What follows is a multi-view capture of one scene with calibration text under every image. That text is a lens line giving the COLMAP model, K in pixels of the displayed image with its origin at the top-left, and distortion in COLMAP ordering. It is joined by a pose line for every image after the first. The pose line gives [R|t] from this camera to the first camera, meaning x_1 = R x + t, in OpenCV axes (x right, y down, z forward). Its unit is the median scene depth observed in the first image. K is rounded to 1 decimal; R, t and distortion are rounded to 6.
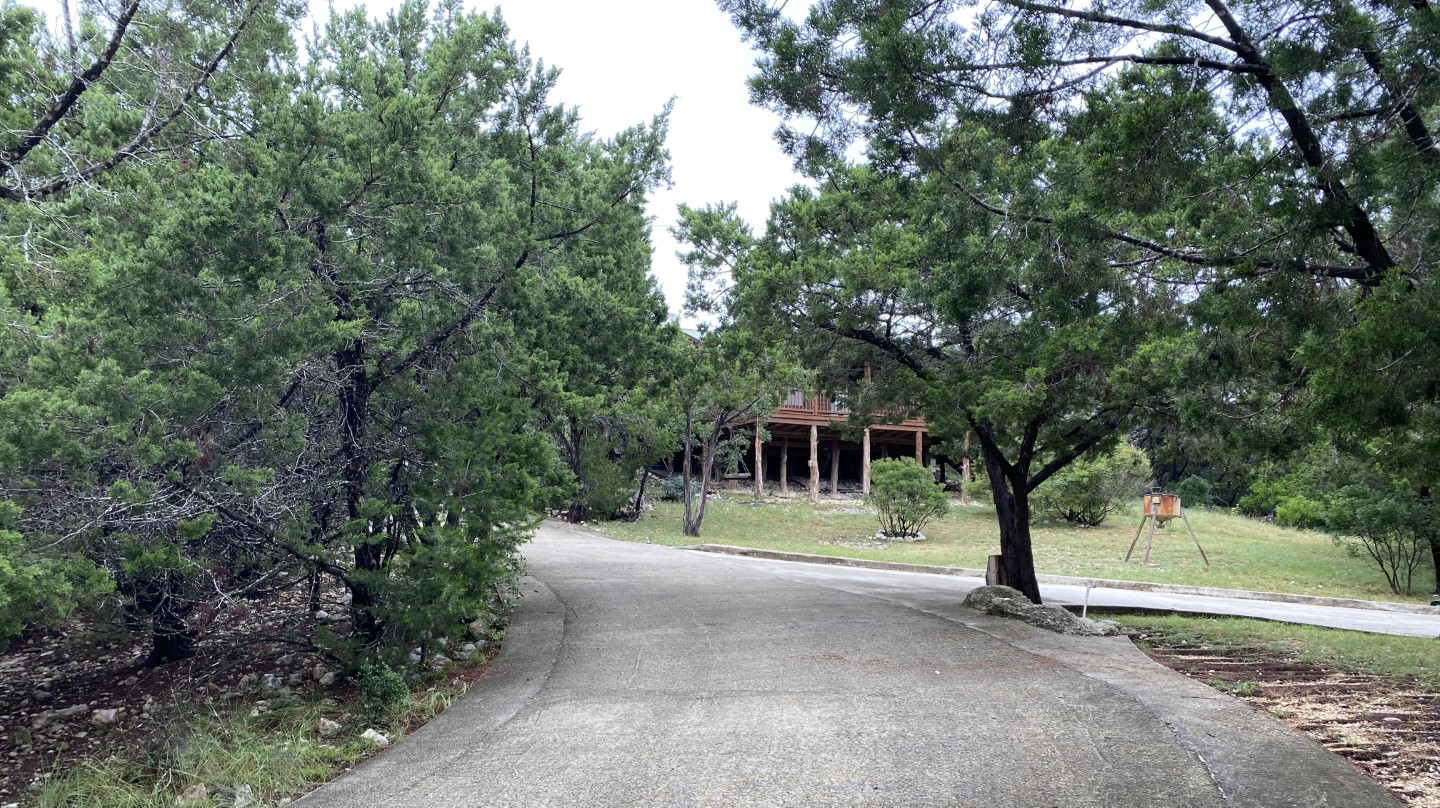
lens RADIAL K [[1113.9, 0, 725.5], [0, 1113.9, 402.1], [0, 0, 1]] dist [-0.004421, -0.000554]
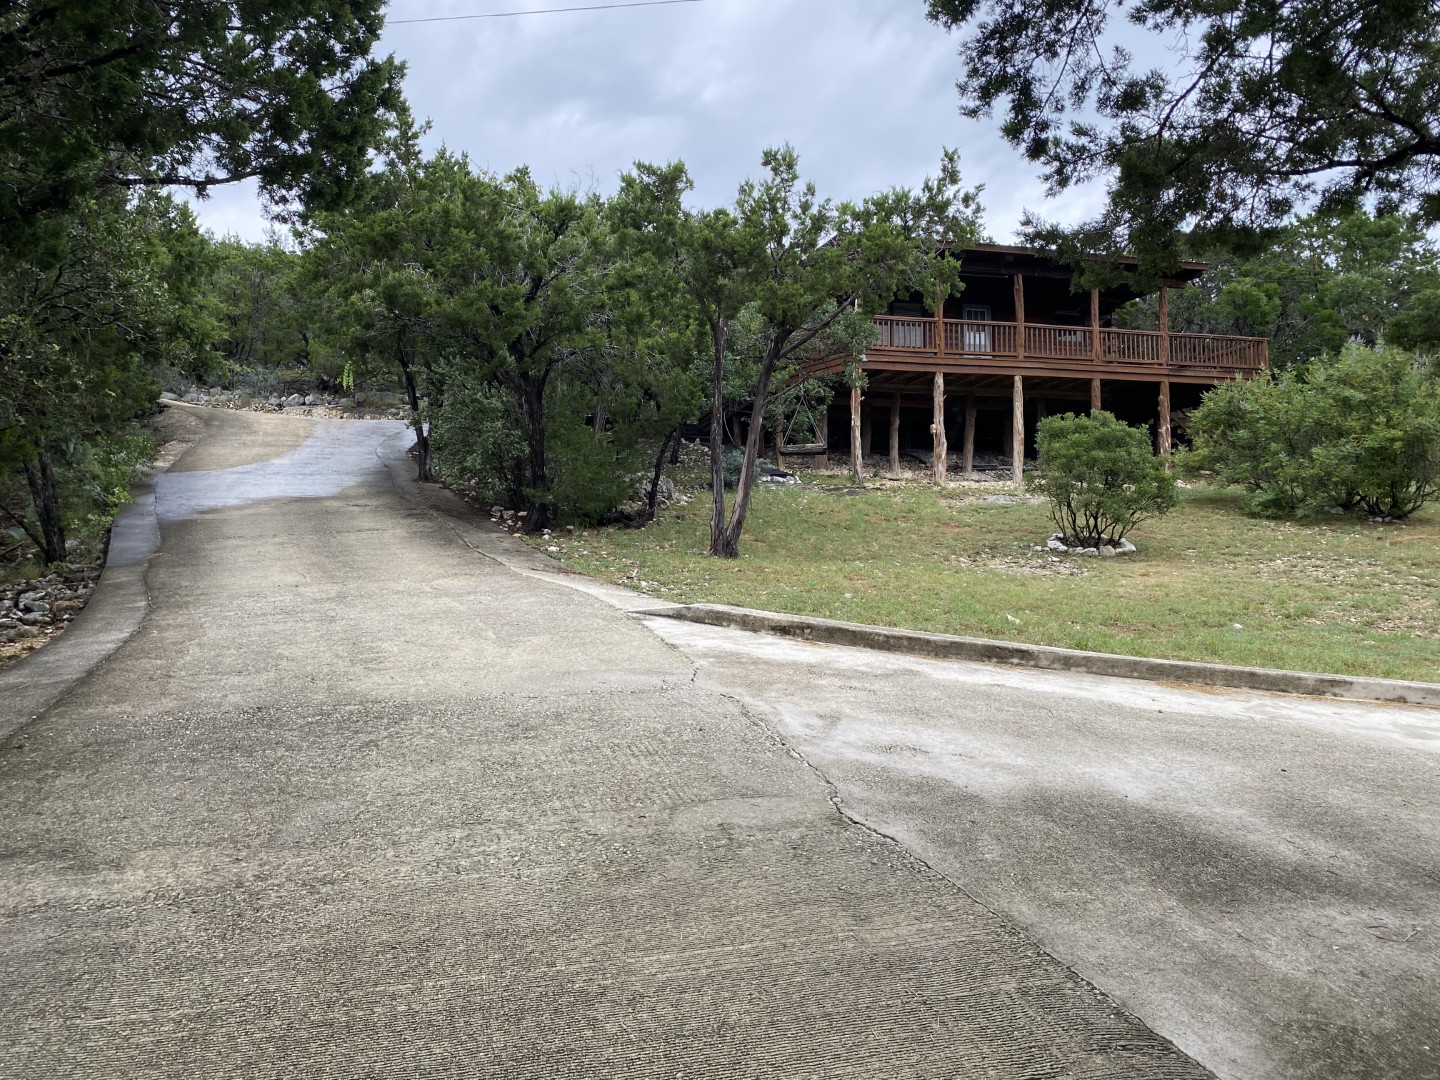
lens RADIAL K [[1102.8, 0, 713.5], [0, 1102.8, 533.4], [0, 0, 1]] dist [-0.043283, -0.007363]
pose [[0.992887, -0.011745, -0.118481, 0.022960], [0.028058, 0.990177, 0.136974, 0.023877], [0.115709, -0.139324, 0.983463, 0.335642]]
